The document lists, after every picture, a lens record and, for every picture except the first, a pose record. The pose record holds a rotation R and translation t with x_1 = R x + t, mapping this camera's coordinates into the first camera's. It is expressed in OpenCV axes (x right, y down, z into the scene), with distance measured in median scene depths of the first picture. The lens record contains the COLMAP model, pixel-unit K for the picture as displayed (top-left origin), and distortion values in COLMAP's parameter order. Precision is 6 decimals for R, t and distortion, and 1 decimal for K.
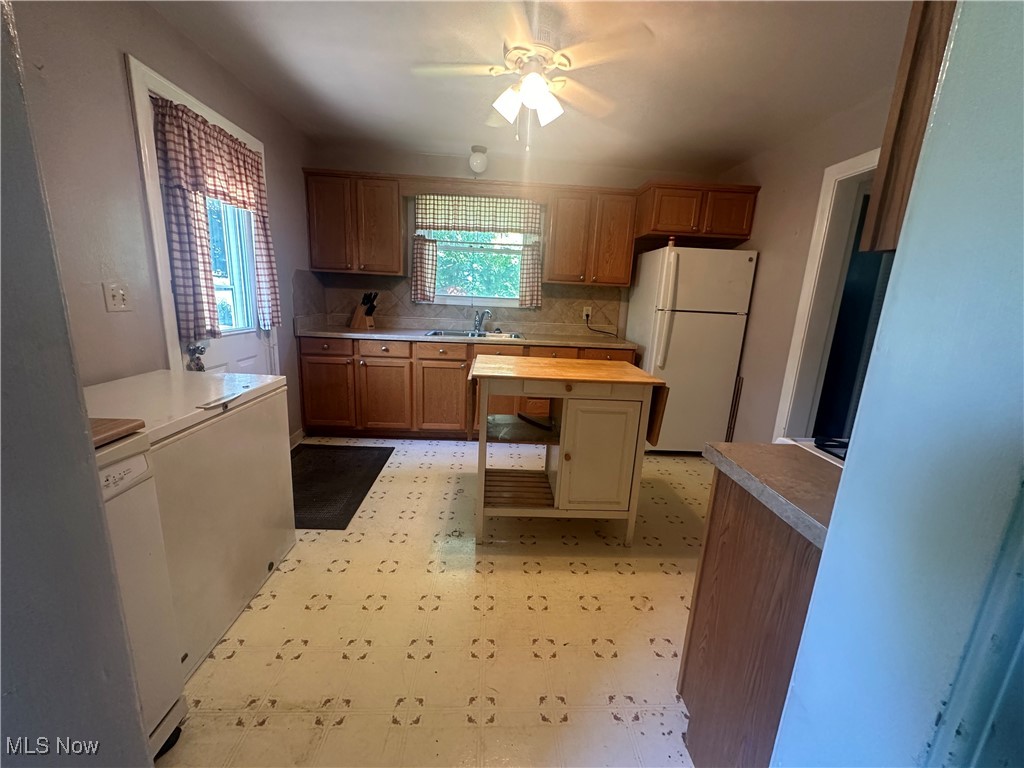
lens RADIAL K [[410.8, 0, 512.0], [0, 410.8, 384.0], [0, 0, 1]] dist [-0.001748, 0.000238]
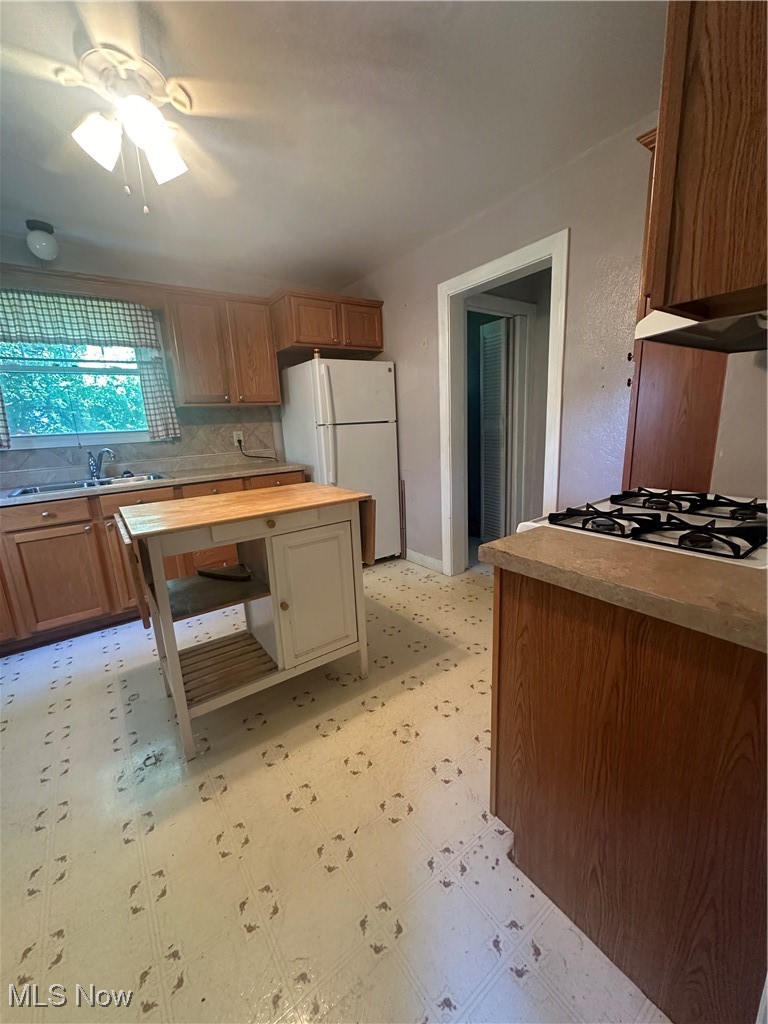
lens RADIAL K [[410.8, 0, 384.0], [0, 410.8, 512.0], [0, 0, 1]] dist [-0.001748, 0.000238]
pose [[0.831782, -0.204810, 0.515937, -0.054542], [0.203749, 0.977217, 0.059444, -0.009342], [-0.516357, 0.055677, 0.854562, 0.116490]]
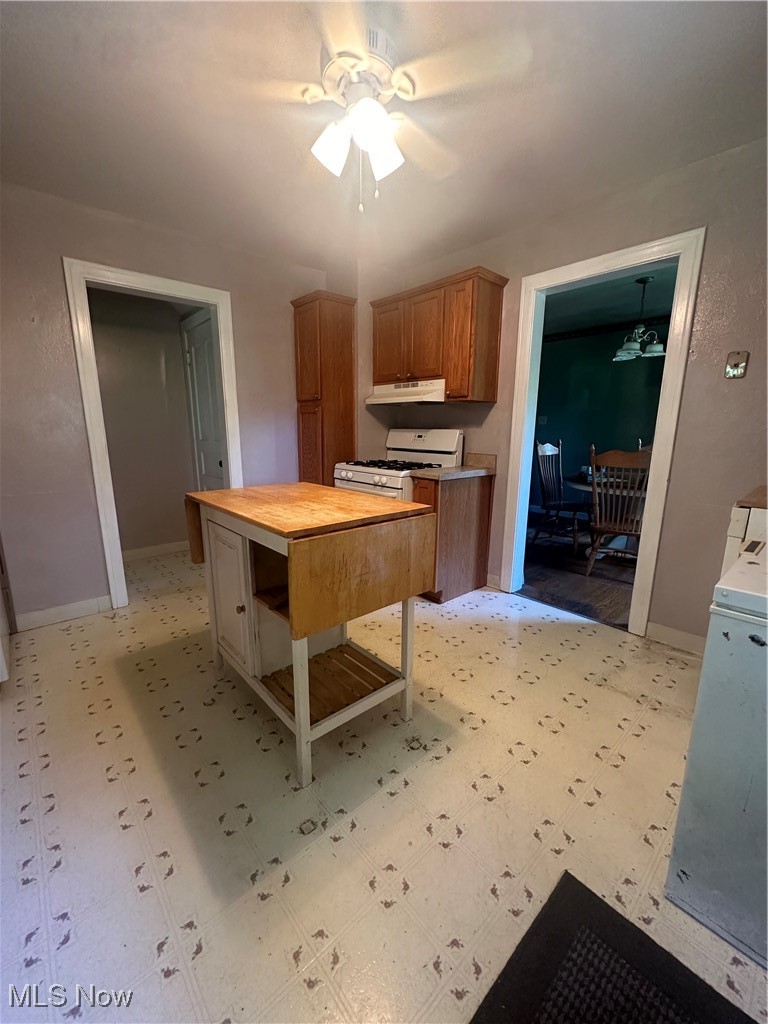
lens RADIAL K [[410.8, 0, 384.0], [0, 410.8, 512.0], [0, 0, 1]] dist [-0.001748, 0.000238]
pose [[-0.632981, -0.207828, 0.745750, -0.379579], [0.130996, 0.920649, 0.367757, -0.190770], [-0.763004, 0.330474, -0.555528, 0.901338]]
